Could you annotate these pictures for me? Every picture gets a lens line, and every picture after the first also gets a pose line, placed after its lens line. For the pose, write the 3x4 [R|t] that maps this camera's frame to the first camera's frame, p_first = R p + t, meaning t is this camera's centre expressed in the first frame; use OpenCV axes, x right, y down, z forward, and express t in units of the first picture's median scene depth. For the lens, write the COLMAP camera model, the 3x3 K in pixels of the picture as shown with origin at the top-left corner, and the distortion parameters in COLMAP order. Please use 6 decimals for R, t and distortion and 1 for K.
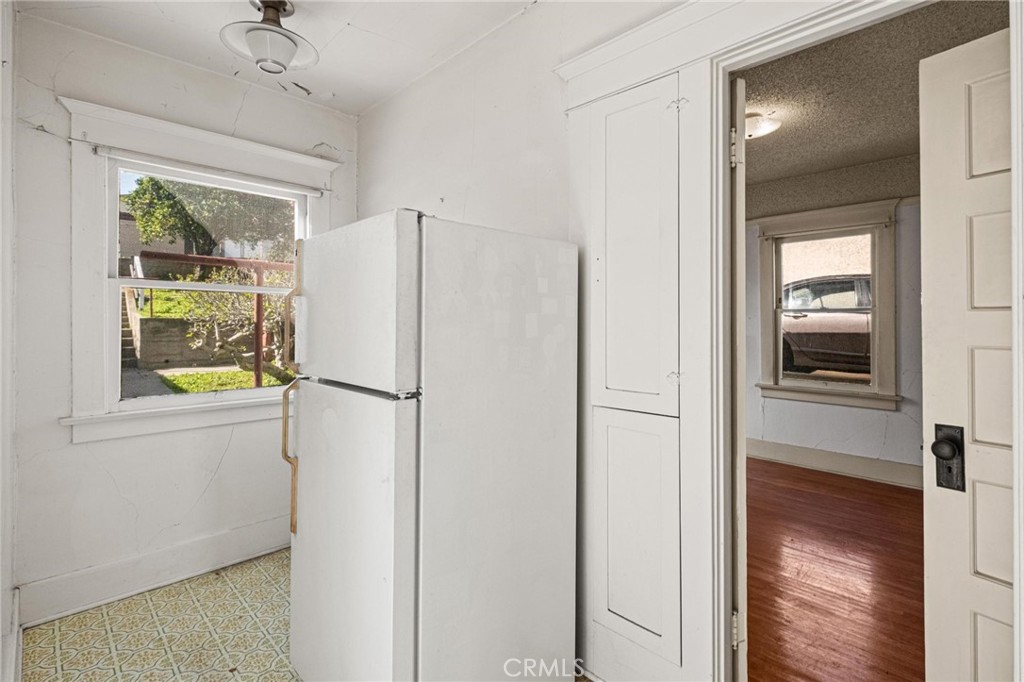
lens RADIAL K [[482.8, 0, 507.5], [0, 482.8, 318.7], [0, 0, 1]] dist [-0.000691, -0.003279]
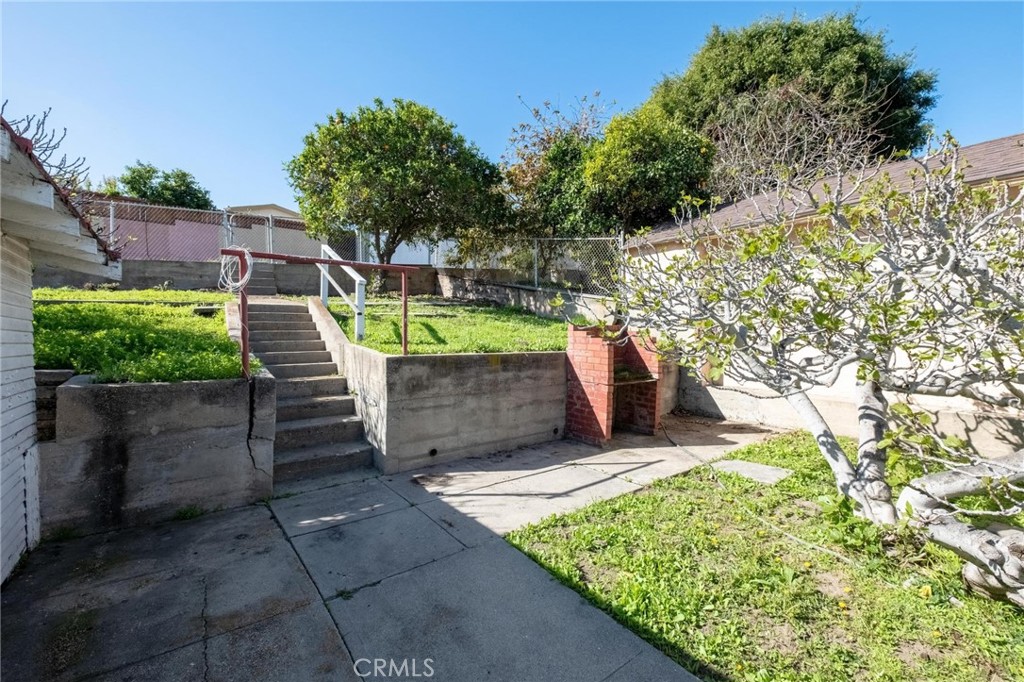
lens RADIAL K [[452.4, 0, 512.1], [0, 452.4, 338.5], [0, 0, 1]] dist [0.001786, -0.003650]
pose [[0.992348, -0.011492, -0.122940, -0.587203], [0.011456, 0.999934, -0.000998, -0.016911], [0.122943, -0.000418, 0.992414, 0.596889]]
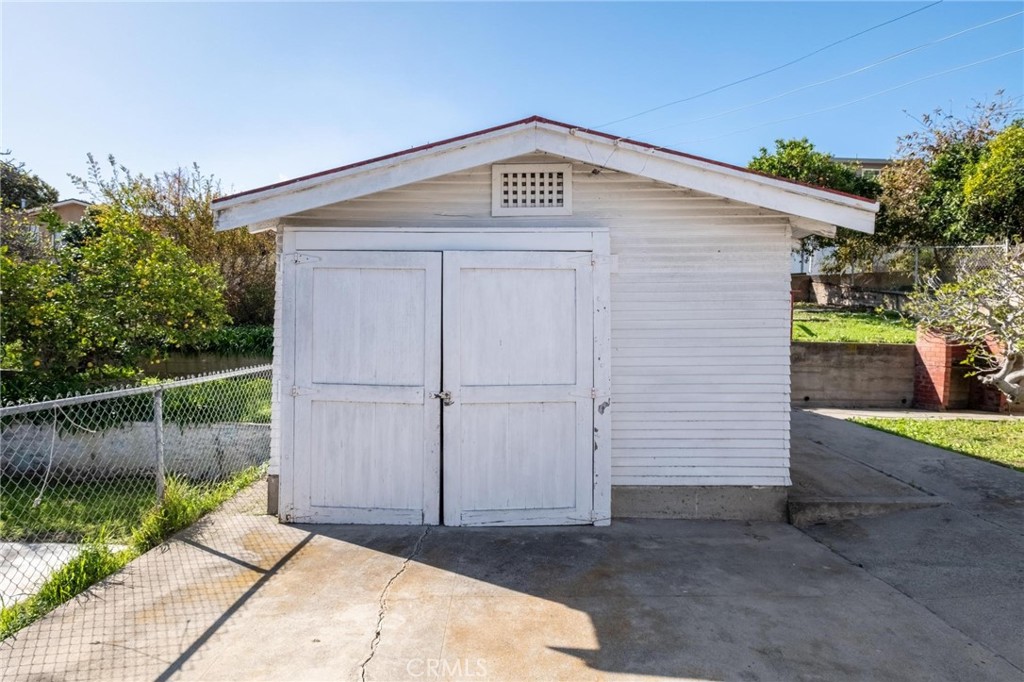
lens RADIAL K [[564.8, 0, 521.0], [0, 564.8, 347.4], [0, 0, 1]] dist [0.000412, -0.000899]
pose [[0.725840, 0.007195, -0.687826, -0.424602], [-0.019841, 0.999748, -0.010480, 0.026075], [0.687577, 0.021254, 0.725800, 0.034791]]
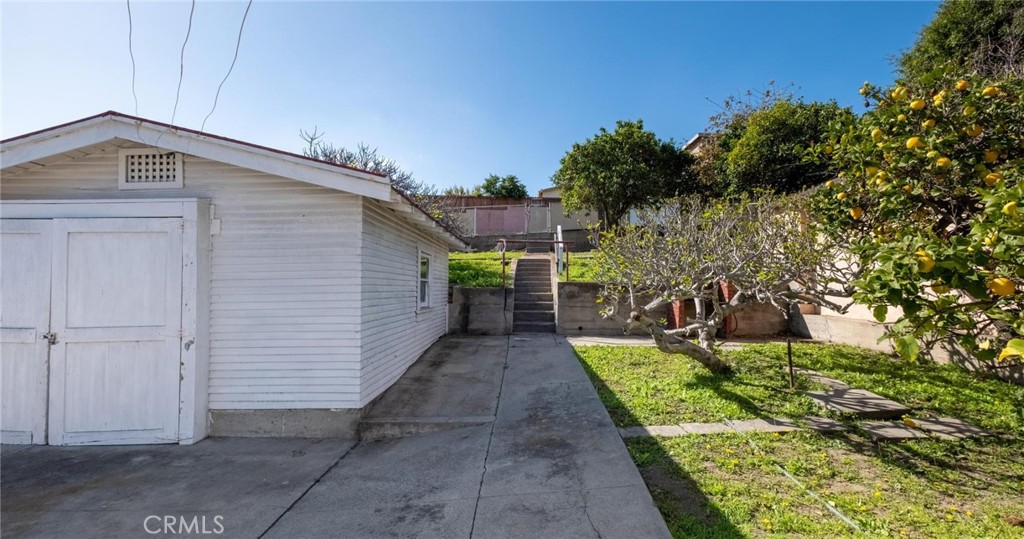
lens RADIAL K [[449.5, 0, 522.1], [0, 449.5, 259.4], [0, 0, 1]] dist [-0.002307, -0.000980]
pose [[0.725064, -0.035637, -0.687759, -0.180886], [-0.011096, 0.997926, -0.063406, 0.011113], [0.688592, 0.053605, 0.723165, 0.280673]]
